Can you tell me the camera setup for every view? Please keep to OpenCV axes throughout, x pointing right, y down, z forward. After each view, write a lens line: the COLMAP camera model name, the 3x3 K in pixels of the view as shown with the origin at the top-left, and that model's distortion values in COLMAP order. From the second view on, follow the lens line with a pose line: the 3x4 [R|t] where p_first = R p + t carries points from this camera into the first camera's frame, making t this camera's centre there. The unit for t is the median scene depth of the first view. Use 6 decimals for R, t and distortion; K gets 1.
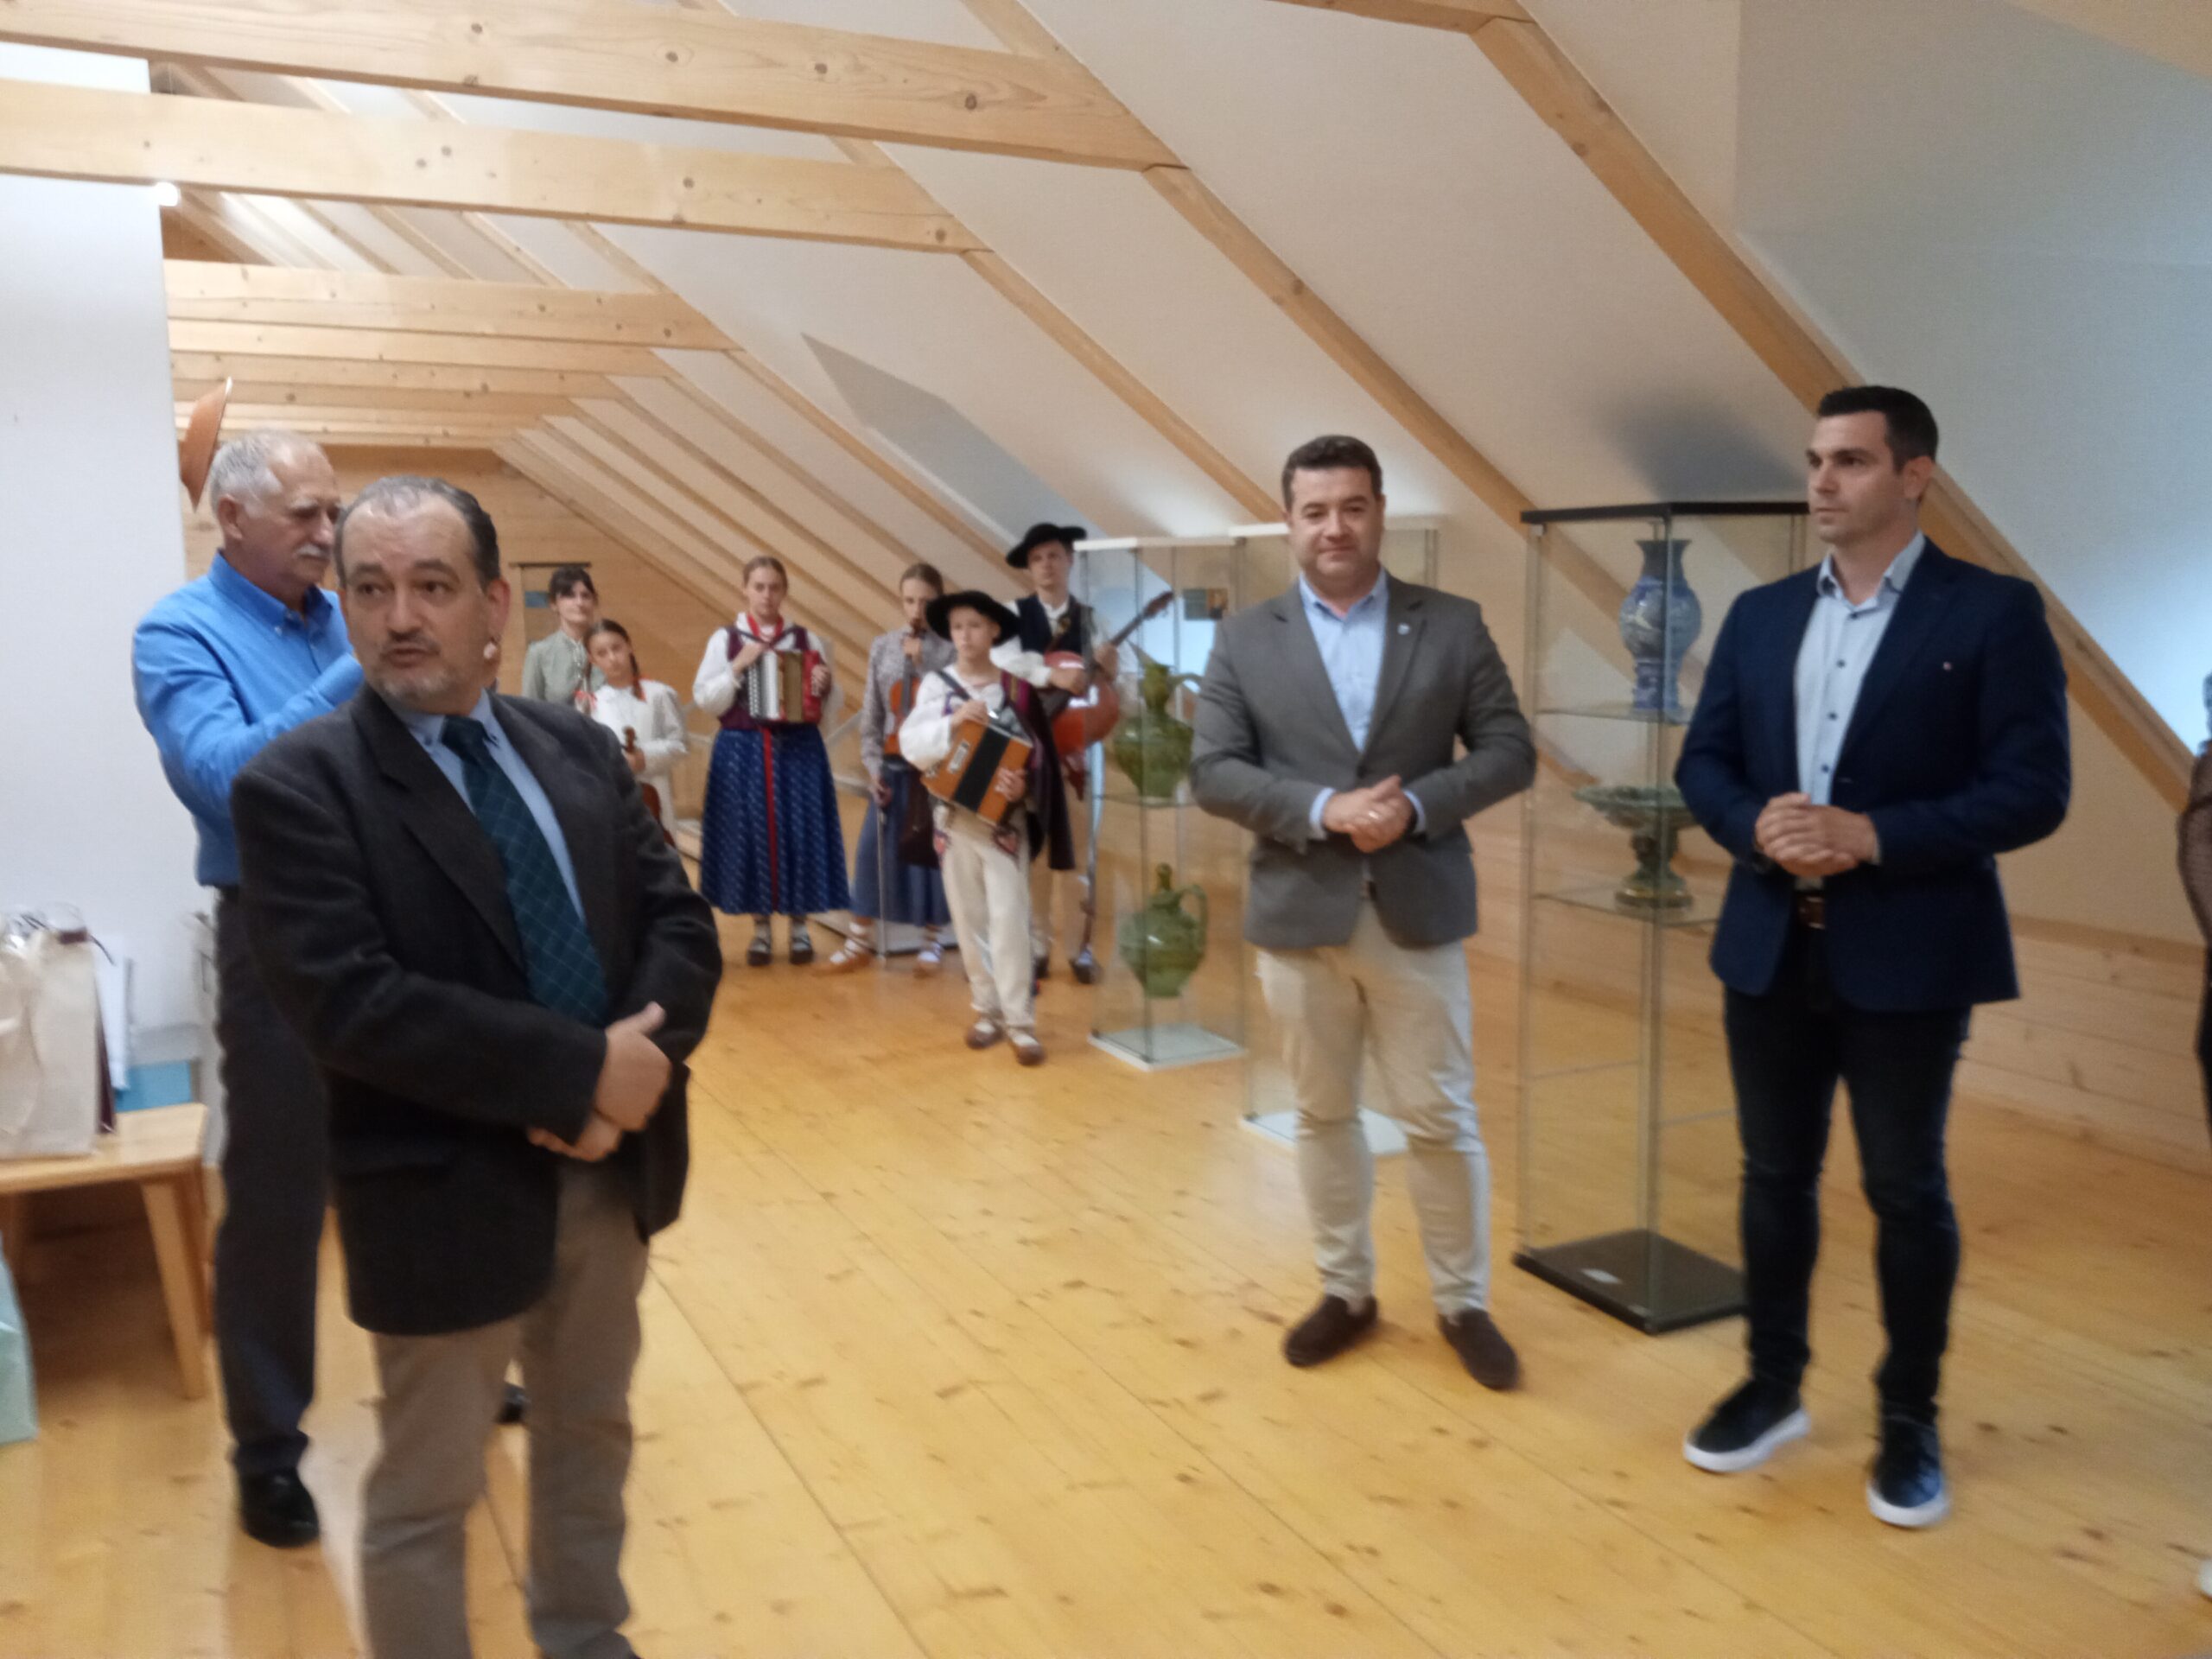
lens RADIAL K [[1806.6, 0, 1109.1], [0, 1806.6, 829.4], [0, 0, 1]] dist [0.113367, -0.199743]
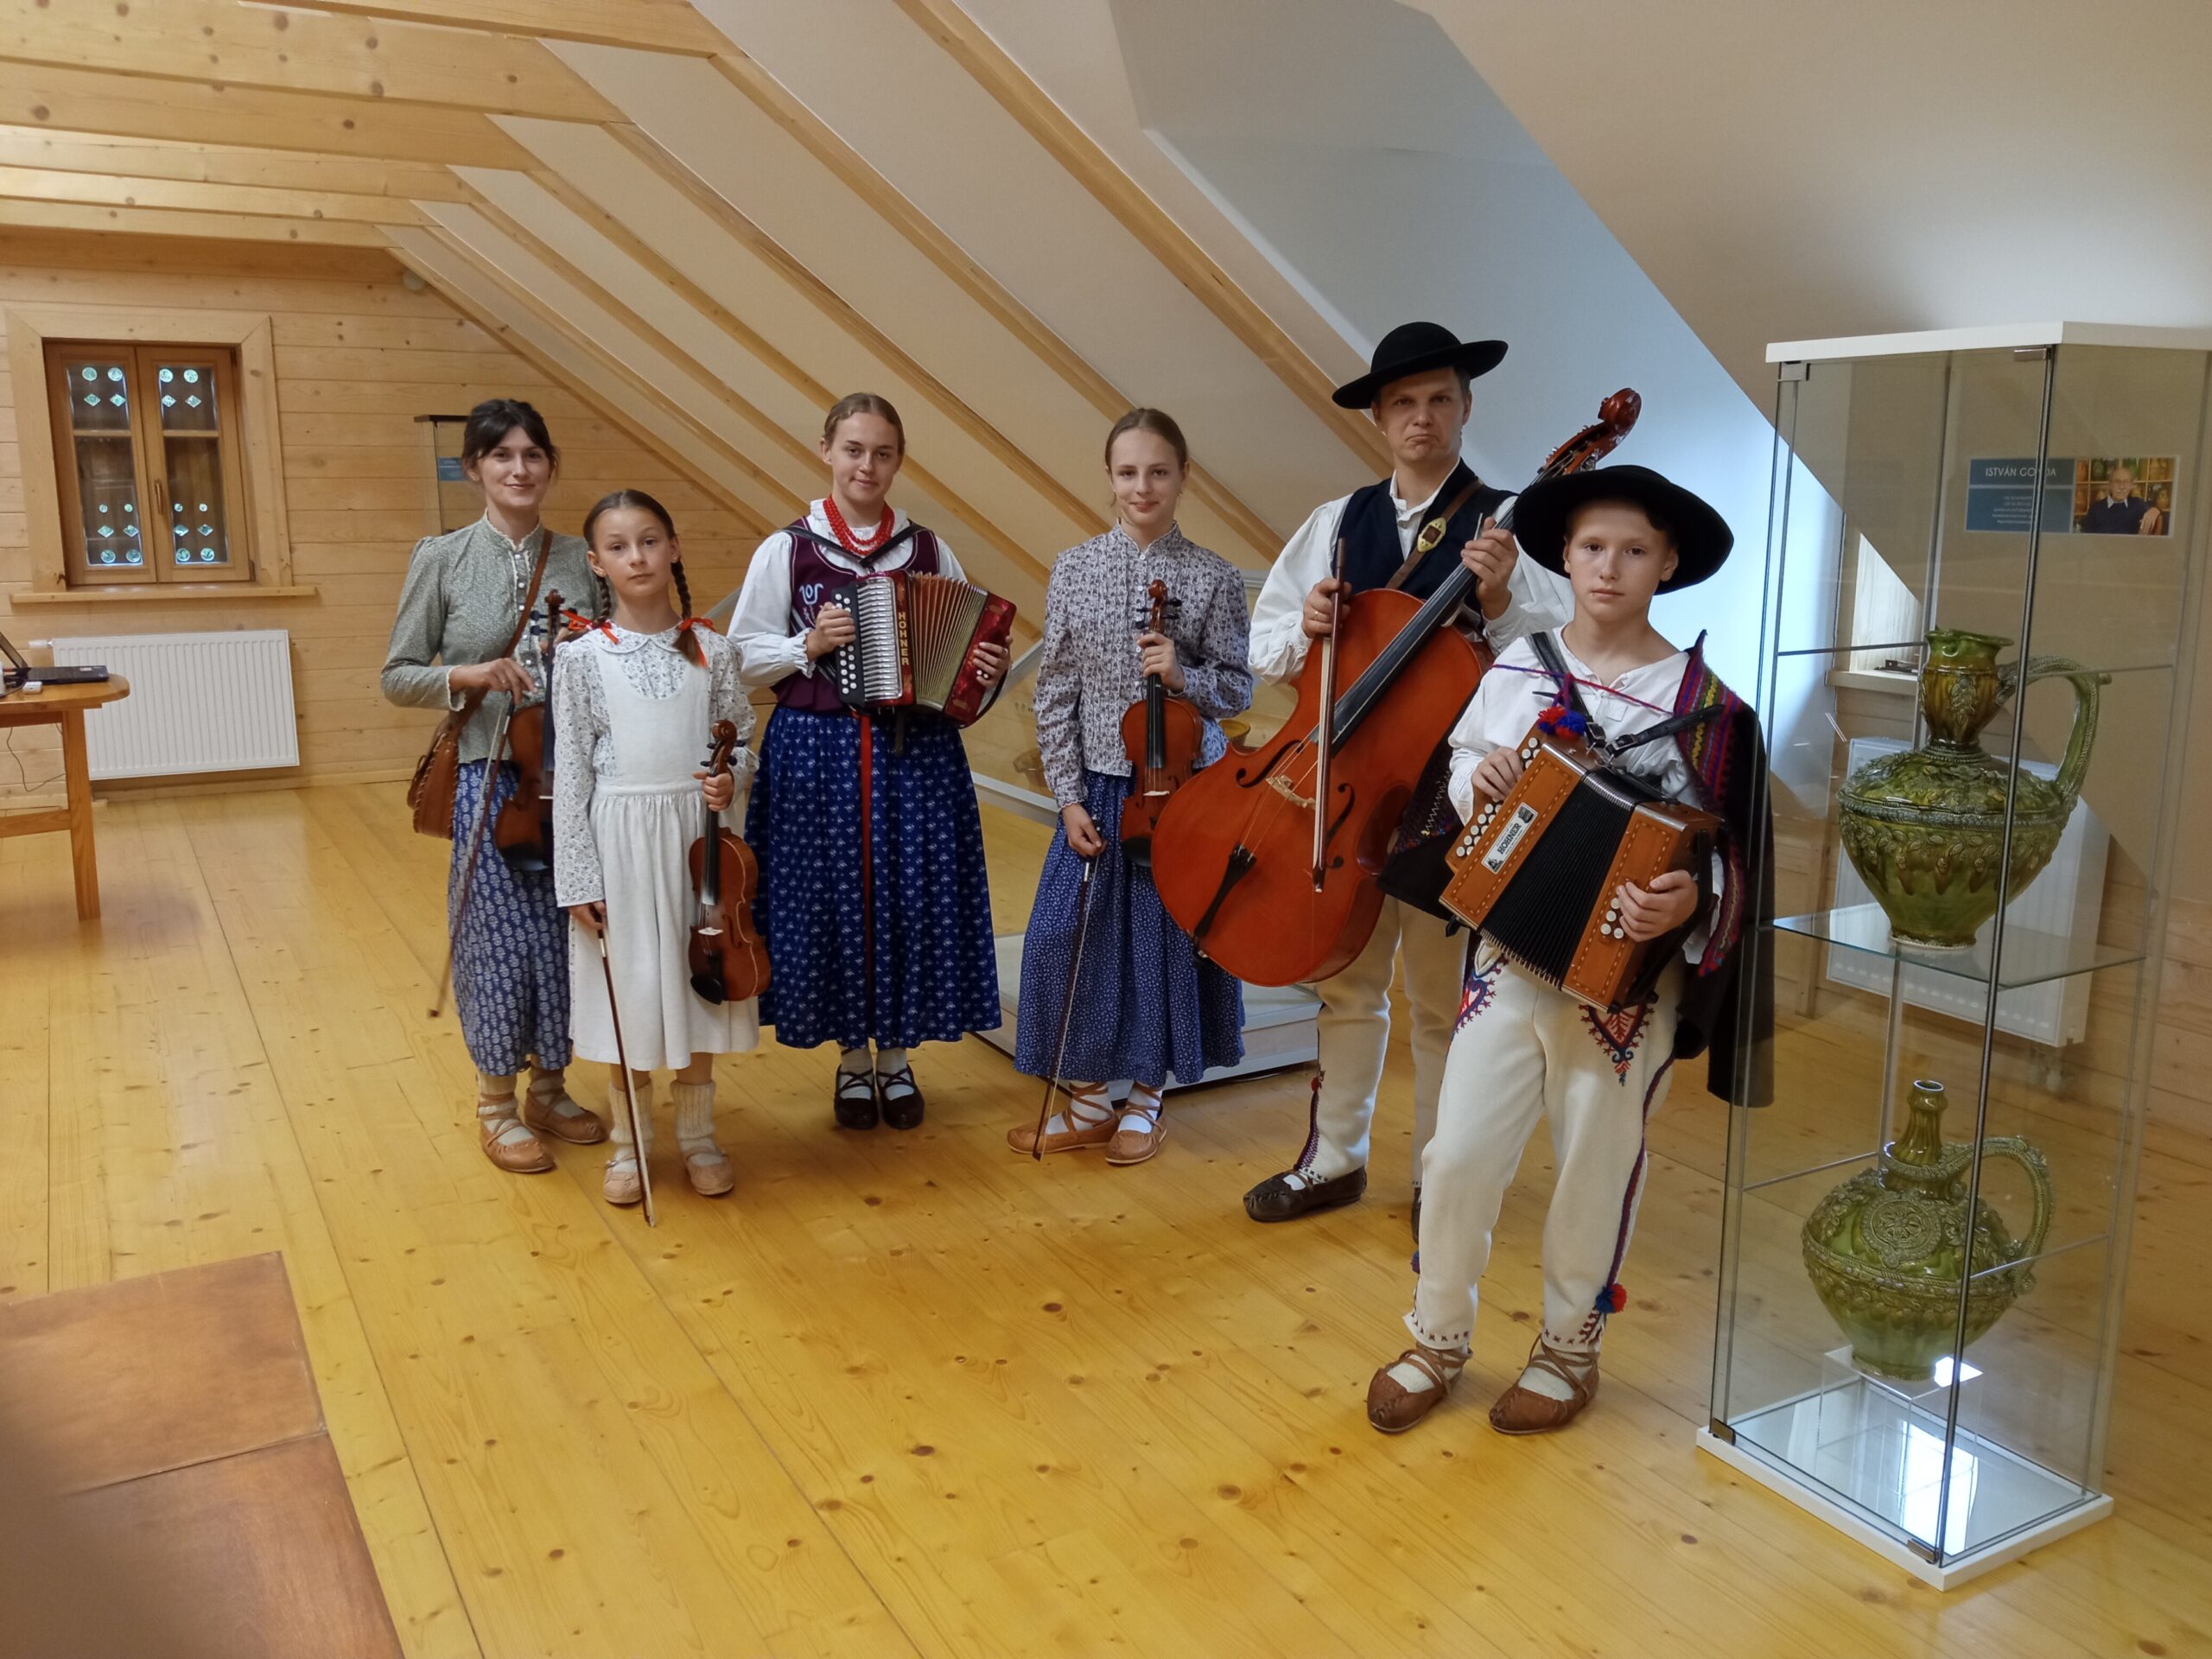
lens RADIAL K [[1806.6, 0, 1109.1], [0, 1806.6, 829.4], [0, 0, 1]] dist [0.113367, -0.199743]
pose [[0.999255, 0.019280, 0.033436, -0.132396], [-0.021096, 0.998272, 0.054836, -0.051598], [-0.032321, -0.055501, 0.997935, 0.450069]]
